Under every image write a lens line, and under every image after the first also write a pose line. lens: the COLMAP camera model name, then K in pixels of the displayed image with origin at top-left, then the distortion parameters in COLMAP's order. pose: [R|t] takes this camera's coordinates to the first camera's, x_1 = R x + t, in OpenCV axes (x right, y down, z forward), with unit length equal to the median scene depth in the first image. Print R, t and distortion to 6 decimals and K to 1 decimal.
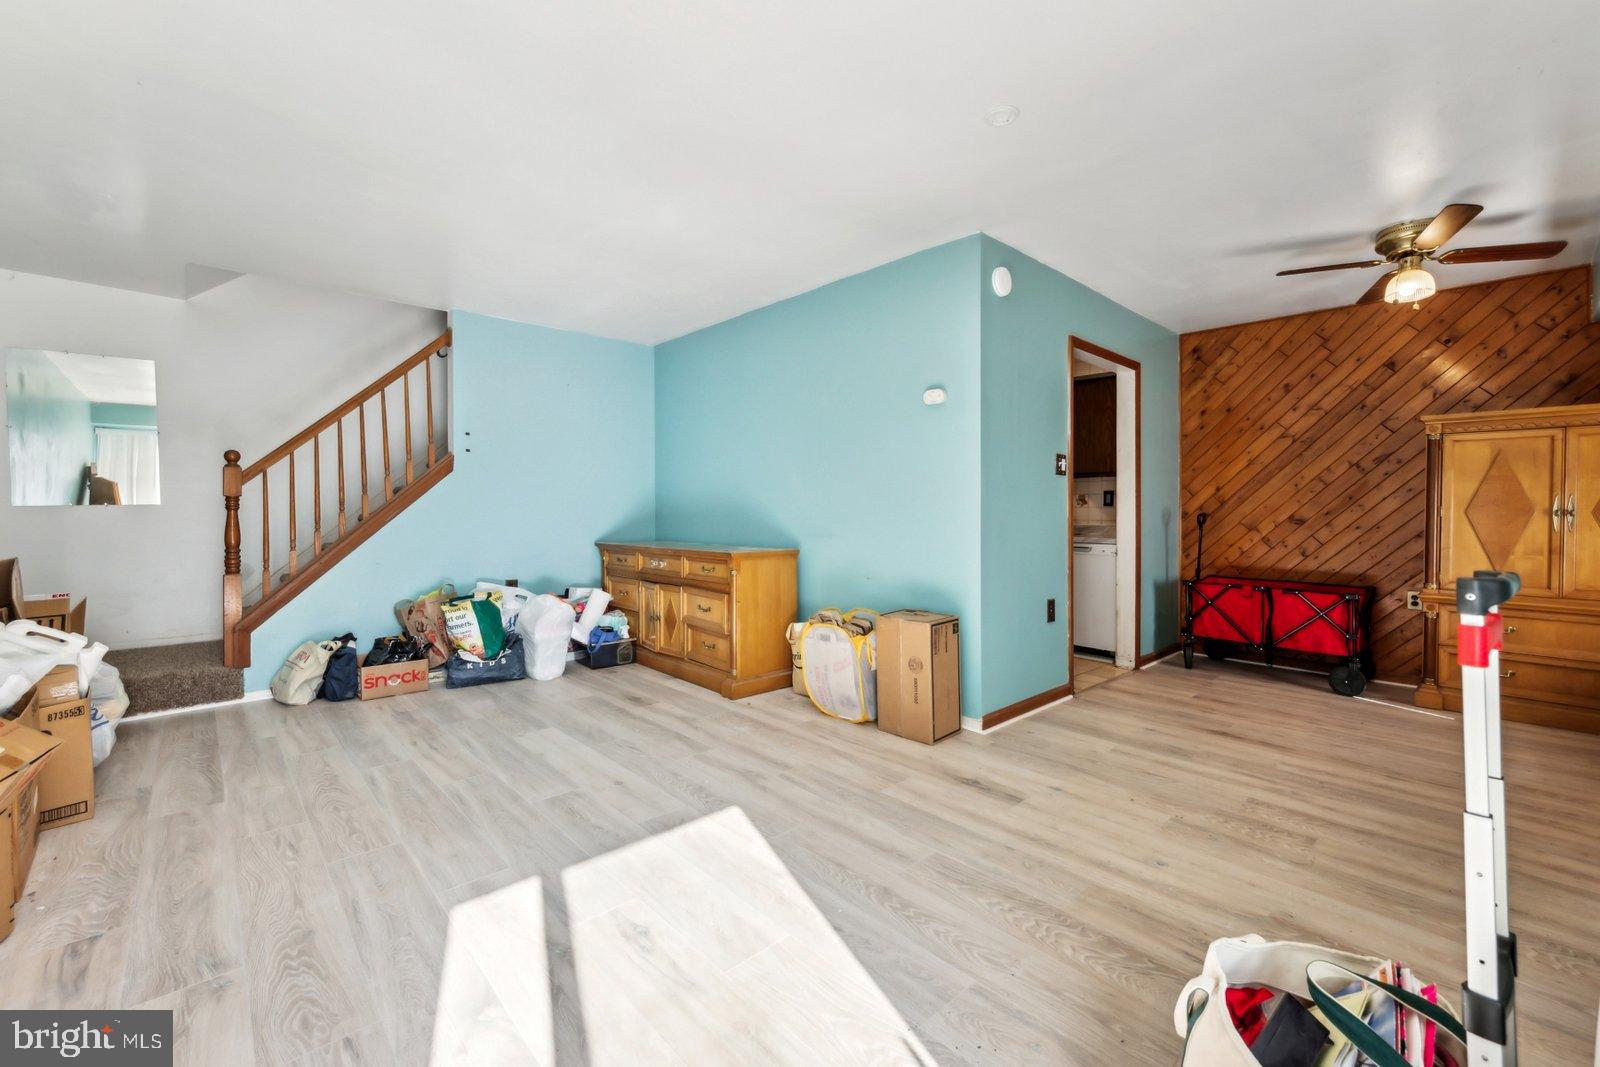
lens RADIAL K [[649.9, 0, 833.1], [0, 649.9, 519.5], [0, 0, 1]] dist [0.001072, -0.000580]
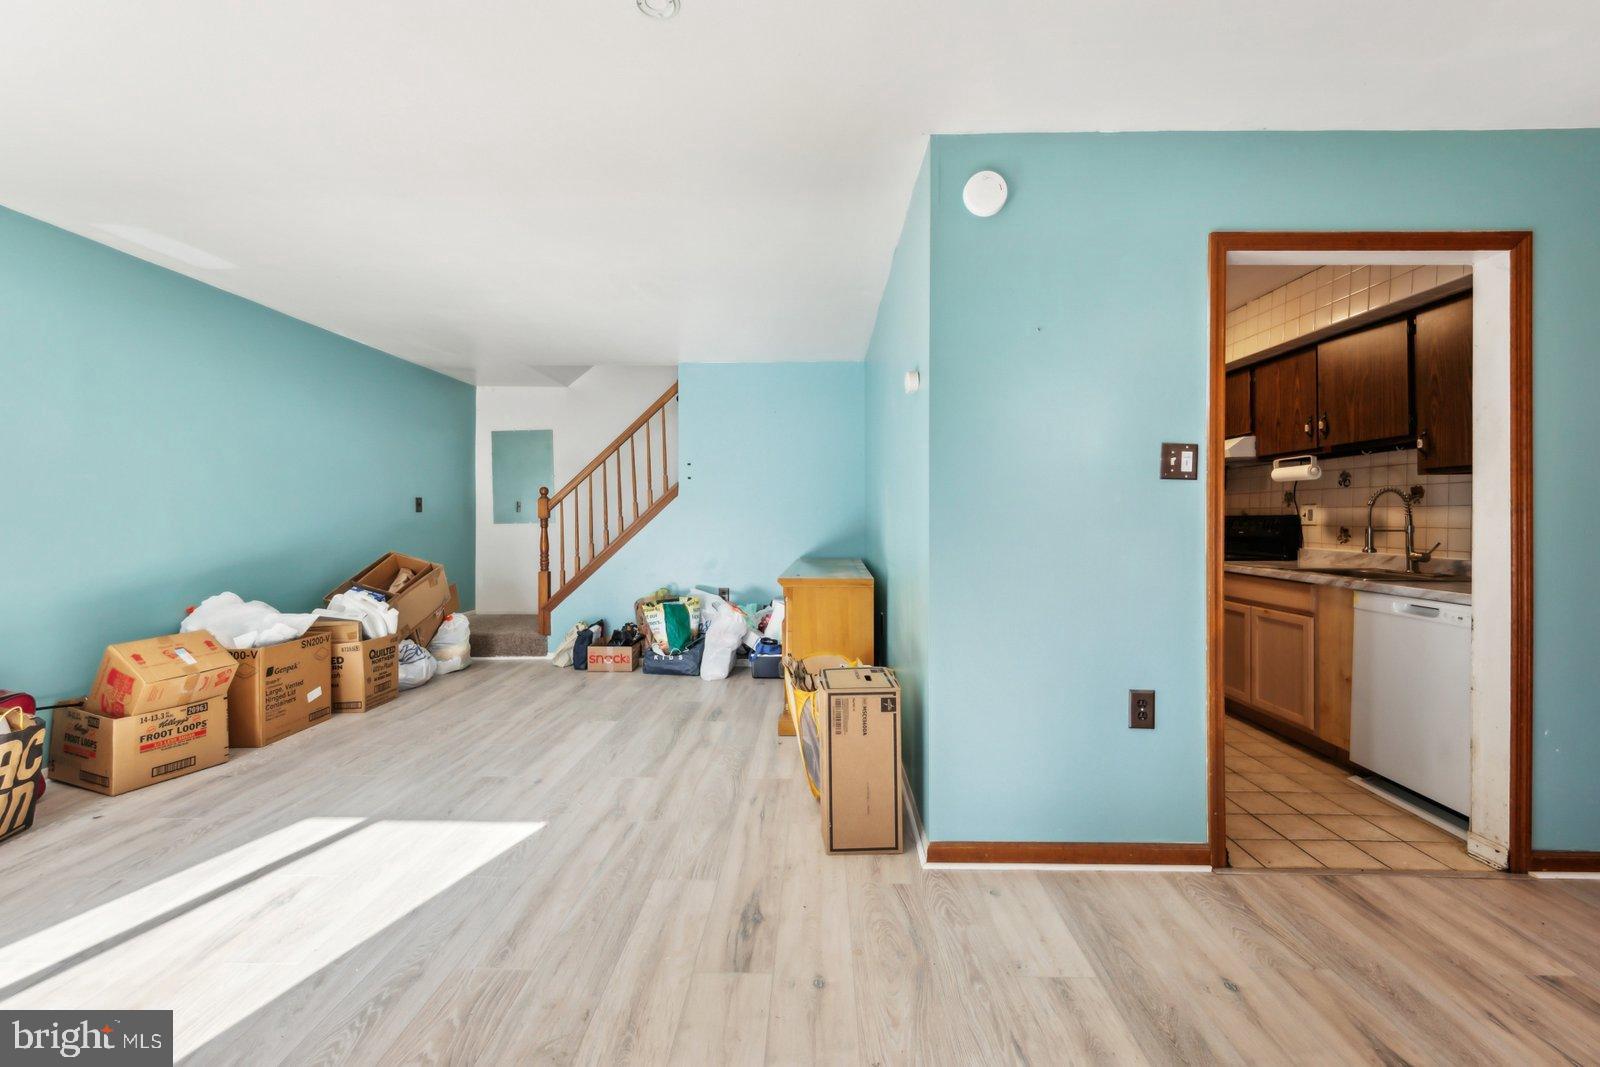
lens RADIAL K [[649.9, 0, 817.4], [0, 649.9, 523.4], [0, 0, 1]] dist [0.001072, -0.000580]
pose [[0.714753, 0.004635, -0.699361, 0.601849], [-0.010081, 0.999942, -0.003675, -0.027517], [0.699304, 0.009677, 0.714759, 0.410972]]
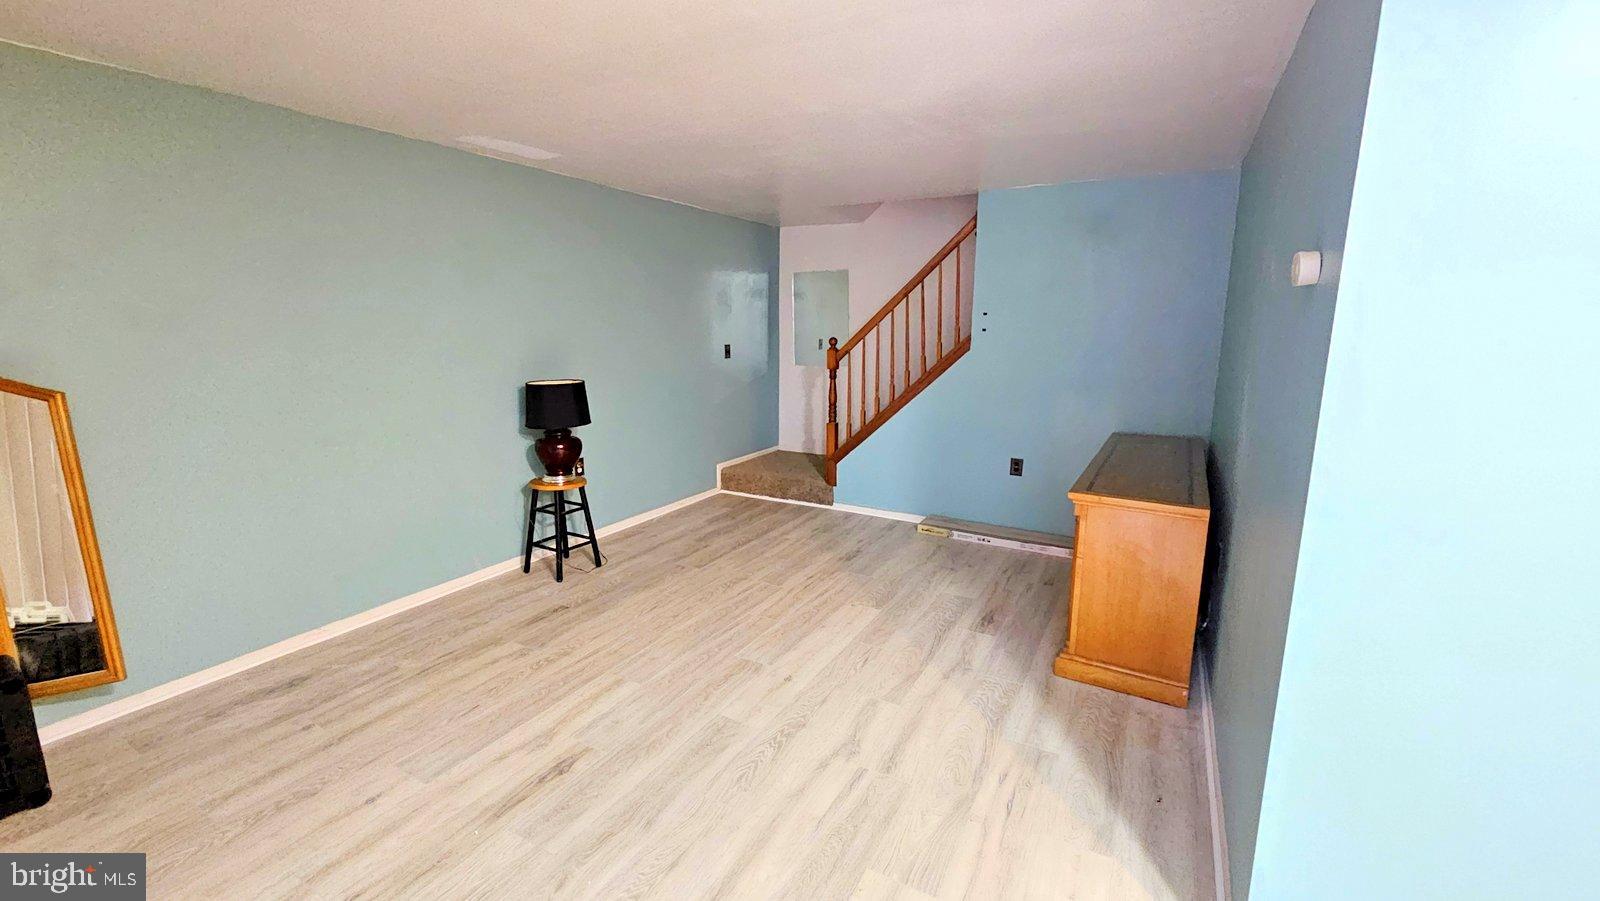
lens RADIAL K [[664.4, 0, 799.5], [0, 664.4, 426.2], [0, 0, 1]] dist [-0.011066, 0.000116]
pose [[0.289318, 0.152259, -0.945046, 0.518492], [-0.021197, 0.988046, 0.152697, -0.147111], [0.956998, -0.024146, 0.289087, 0.539674]]
